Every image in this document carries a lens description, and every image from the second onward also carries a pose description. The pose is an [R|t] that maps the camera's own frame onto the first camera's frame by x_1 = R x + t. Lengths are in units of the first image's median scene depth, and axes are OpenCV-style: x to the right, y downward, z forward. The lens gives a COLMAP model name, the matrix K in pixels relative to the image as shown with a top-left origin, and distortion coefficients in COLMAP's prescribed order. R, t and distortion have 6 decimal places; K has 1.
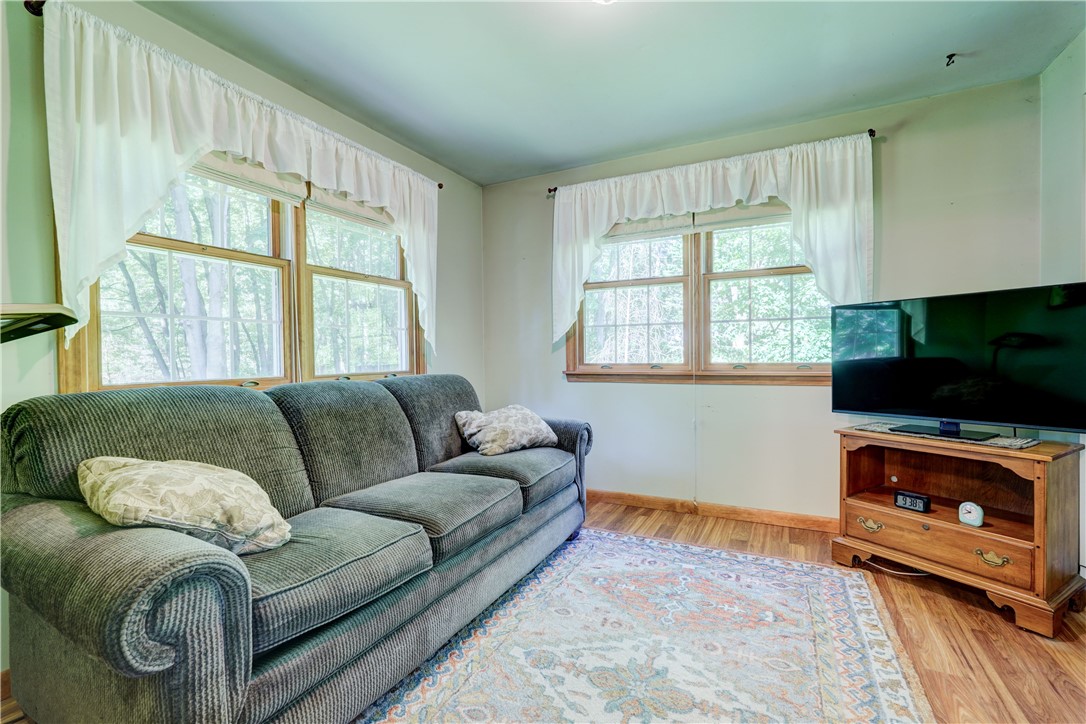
lens RADIAL K [[486.0, 0, 543.0], [0, 486.0, 362.0], [0, 0, 1]] dist [-0.015814, 0.009724]
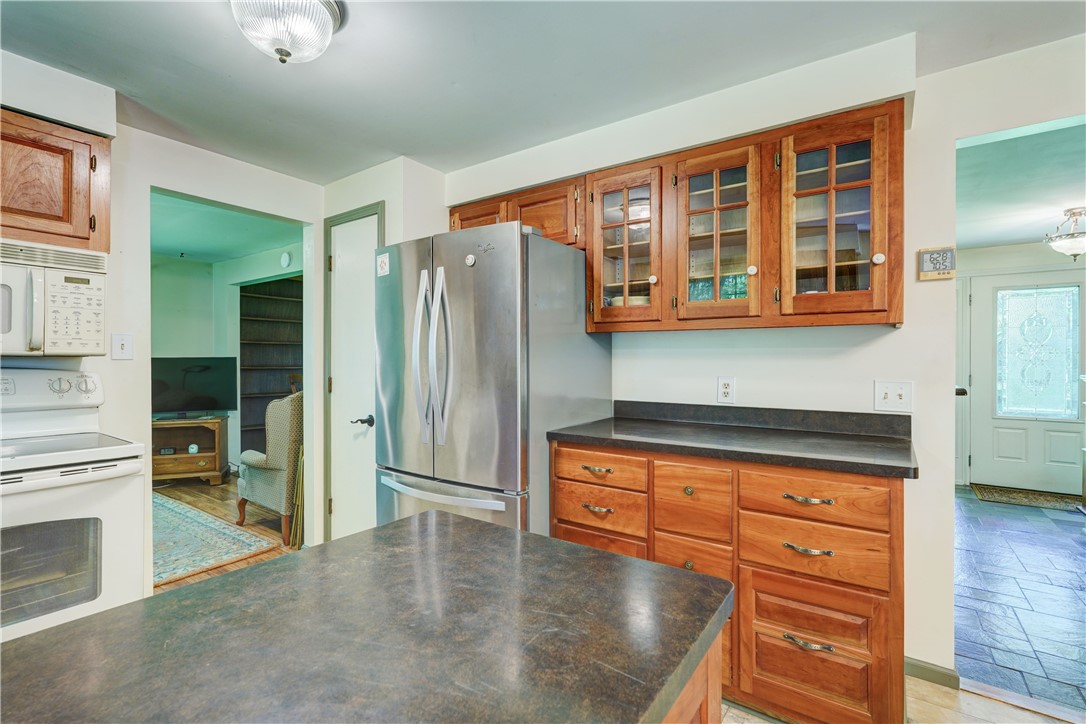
lens RADIAL K [[486.0, 0, 543.0], [0, 486.0, 362.0], [0, 0, 1]] dist [-0.015814, 0.009724]
pose [[0.144943, 0.005712, 0.989423, -0.946816], [0.014909, 0.999857, -0.007956, -0.058378], [-0.989328, 0.015904, 0.144838, -0.821848]]
